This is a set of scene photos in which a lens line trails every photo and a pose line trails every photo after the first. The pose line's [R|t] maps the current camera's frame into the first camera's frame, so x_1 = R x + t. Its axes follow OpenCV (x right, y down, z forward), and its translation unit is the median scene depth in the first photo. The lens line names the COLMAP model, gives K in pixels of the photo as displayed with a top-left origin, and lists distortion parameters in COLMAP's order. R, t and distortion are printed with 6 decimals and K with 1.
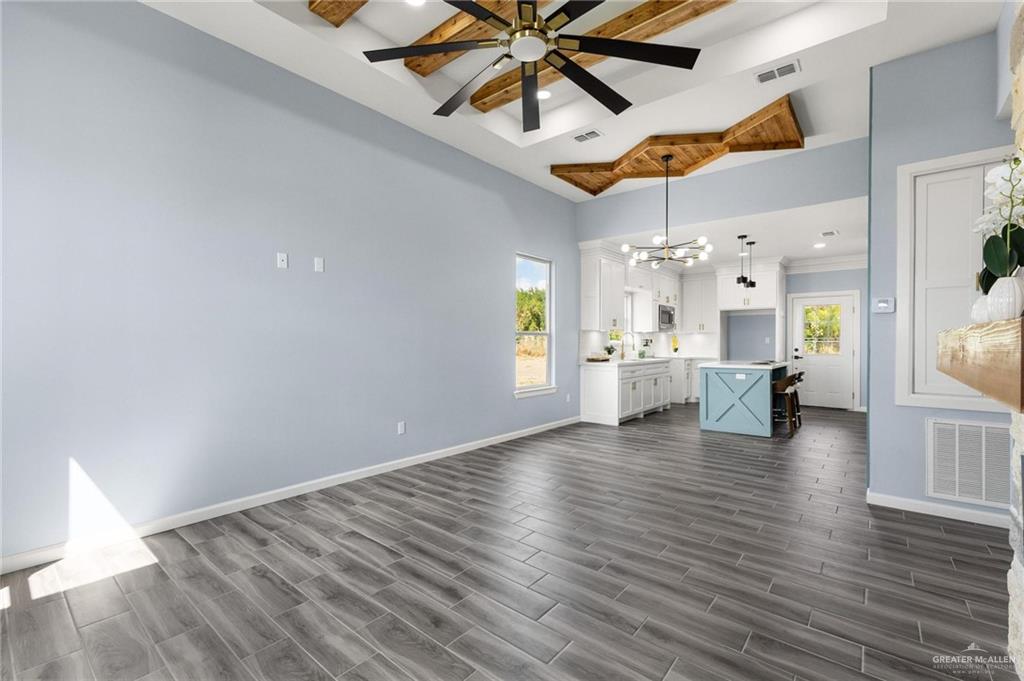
lens RADIAL K [[443.2, 0, 512.2], [0, 443.2, 340.9], [0, 0, 1]] dist [0.002647, 0.000681]
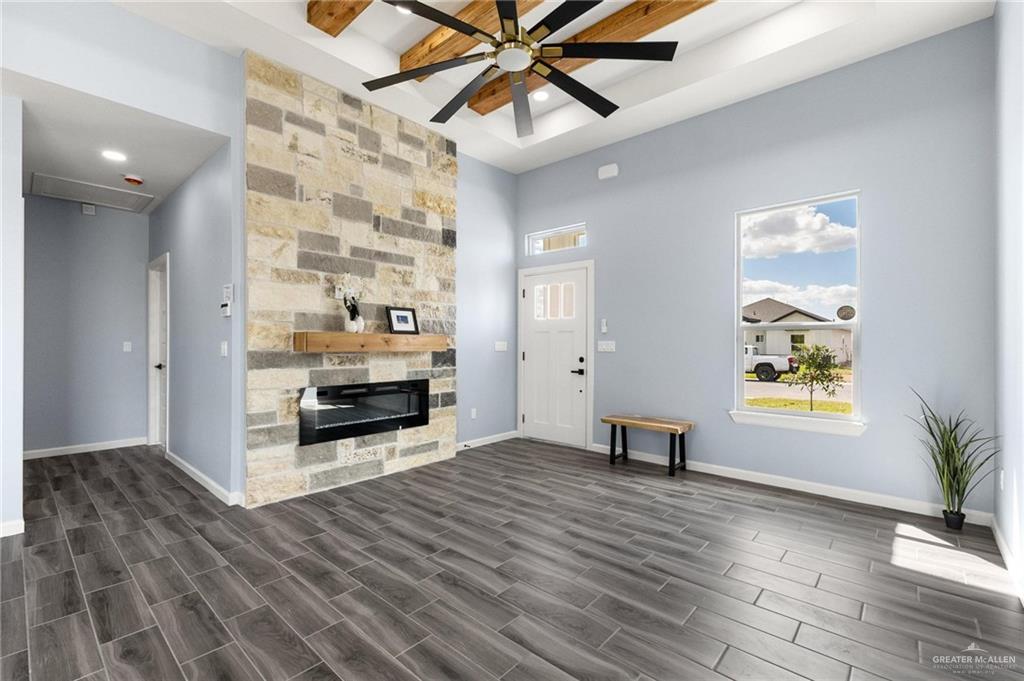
lens RADIAL K [[443.2, 0, 512.3], [0, 443.2, 342.3], [0, 0, 1]] dist [0.002647, 0.000681]
pose [[-0.999286, -0.005084, 0.037429, -0.001416], [-0.005187, 0.999983, -0.002651, 0.016673], [-0.037415, -0.002843, -0.999296, 2.085290]]
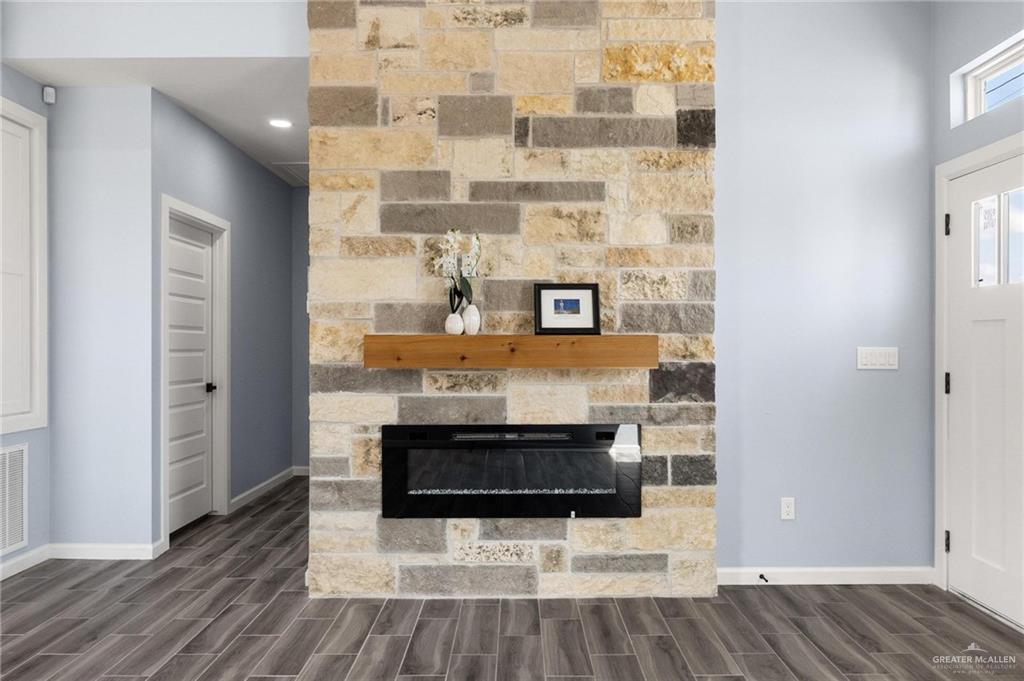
lens RADIAL K [[708.1, 0, 512.8], [0, 708.1, 341.5], [0, 0, 1]] dist [-0.002130, -0.002426]
pose [[-0.636871, -0.001877, 0.770968, -0.539215], [-0.000097, 0.999997, 0.002355, -0.006999], [-0.770970, 0.001425, -0.636869, 1.370810]]
